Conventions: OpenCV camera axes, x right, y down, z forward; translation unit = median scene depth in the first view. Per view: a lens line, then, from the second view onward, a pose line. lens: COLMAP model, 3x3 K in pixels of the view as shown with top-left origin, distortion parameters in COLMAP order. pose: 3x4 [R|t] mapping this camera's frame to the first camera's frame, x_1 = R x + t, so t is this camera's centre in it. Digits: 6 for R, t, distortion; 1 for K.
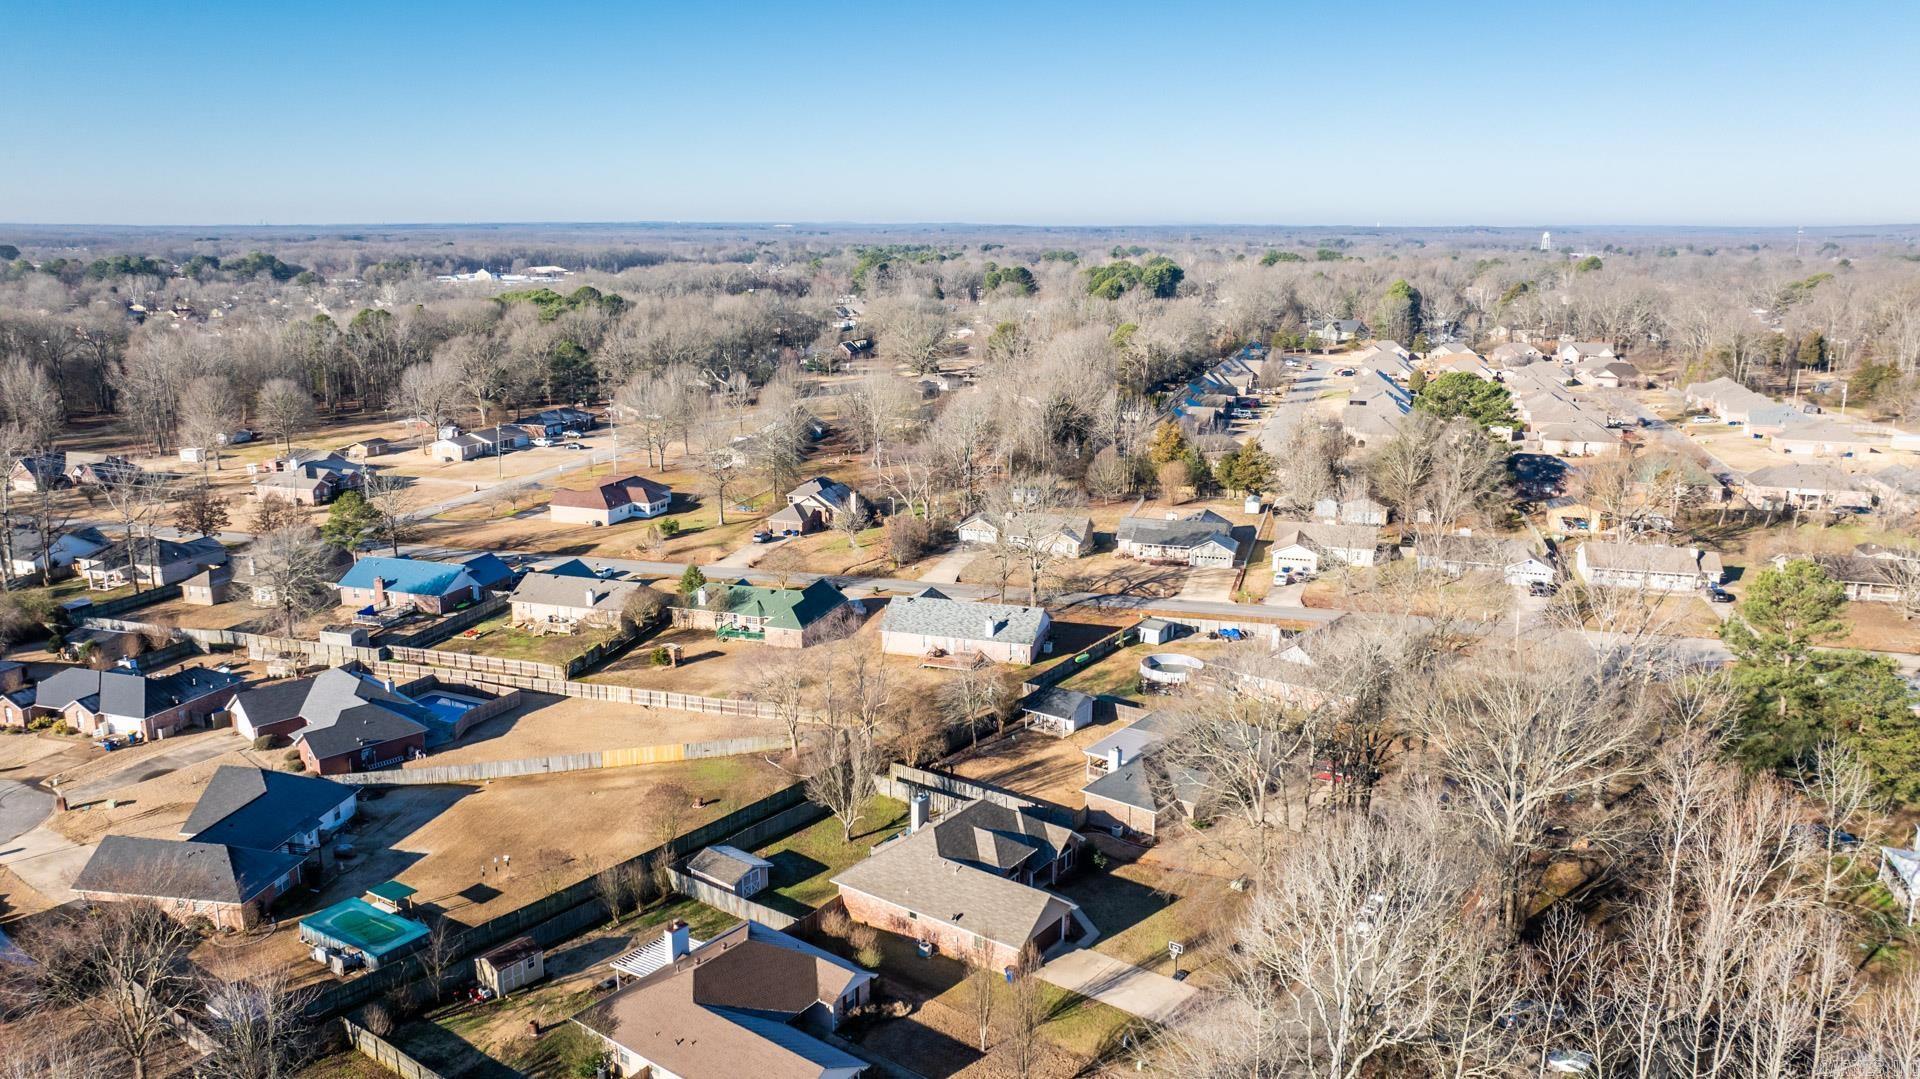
lens RADIAL K [[1344.1, 0, 960.0], [0, 1344.1, 539.5], [0, 0, 1]] dist [-0.005750, 0.000705]
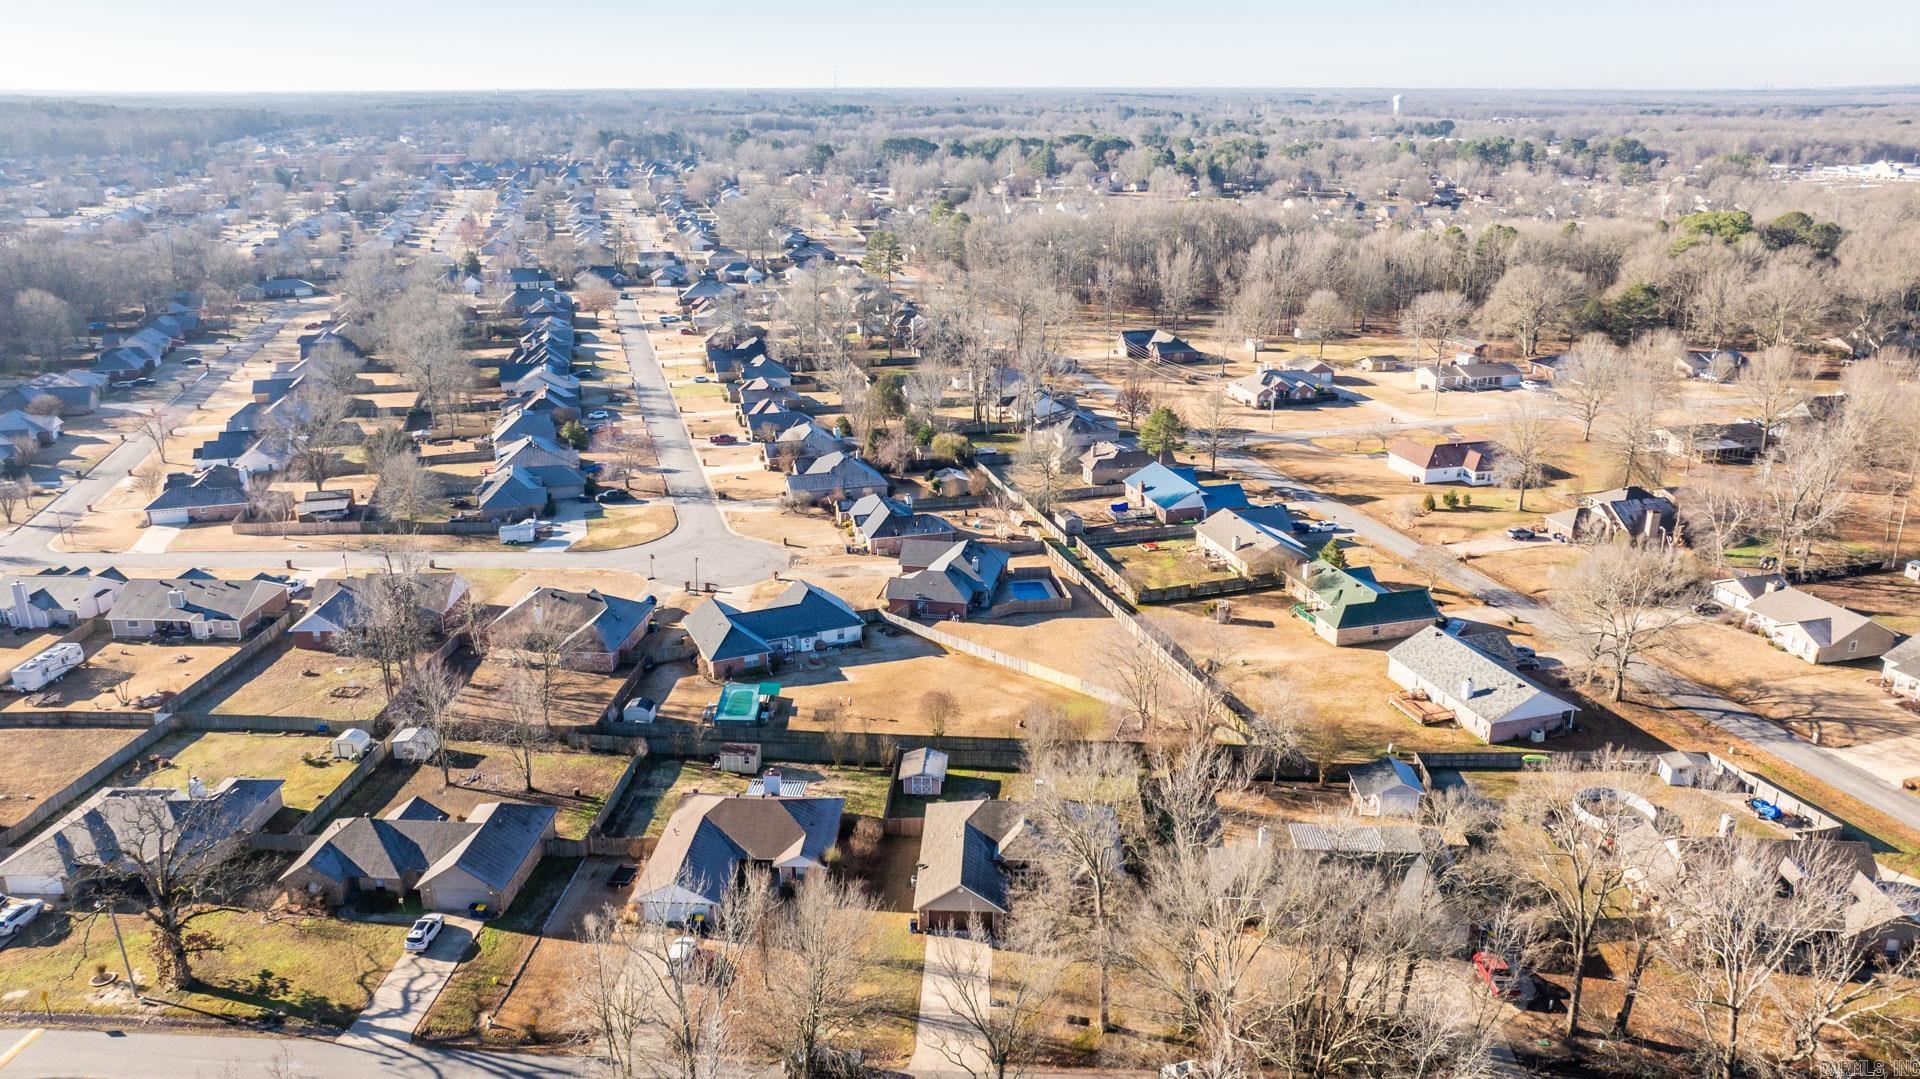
lens RADIAL K [[1344.1, 0, 960.0], [0, 1344.1, 539.5], [0, 0, 1]] dist [-0.005750, 0.000705]
pose [[0.567707, 0.266215, -0.778998, 0.539197], [-0.194077, 0.962878, 0.187617, -0.145589], [0.800027, 0.044674, 0.598299, 0.171738]]
